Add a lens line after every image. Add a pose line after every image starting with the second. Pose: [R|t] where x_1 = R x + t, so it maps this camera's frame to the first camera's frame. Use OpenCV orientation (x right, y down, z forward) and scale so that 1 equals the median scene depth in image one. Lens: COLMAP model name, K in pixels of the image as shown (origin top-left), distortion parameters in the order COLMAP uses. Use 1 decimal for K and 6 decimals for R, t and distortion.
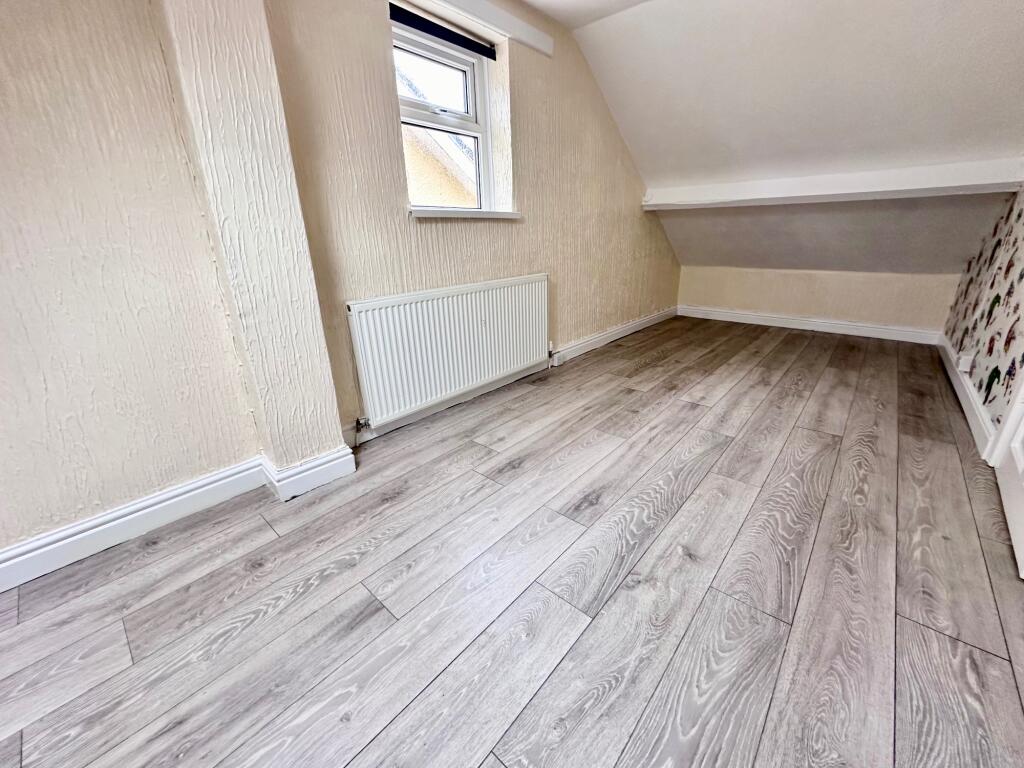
lens RADIAL K [[408.4, 0, 509.3], [0, 408.4, 378.9], [0, 0, 1]] dist [-0.000991, 0.000024]
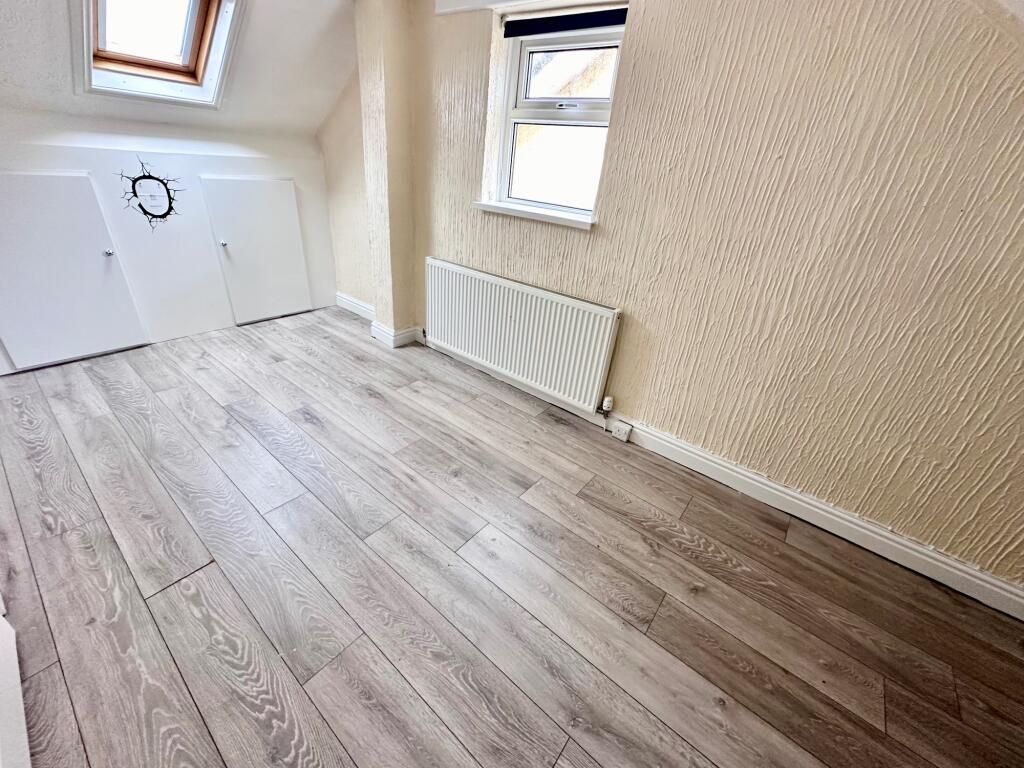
lens RADIAL K [[408.4, 0, 512.3], [0, 408.4, 380.1], [0, 0, 1]] dist [-0.000991, 0.000024]
pose [[0.054919, 0.498271, -0.865281, 1.061065], [-0.413511, 0.800131, 0.434509, -0.545408], [0.908841, 0.333941, 0.249983, 0.934219]]
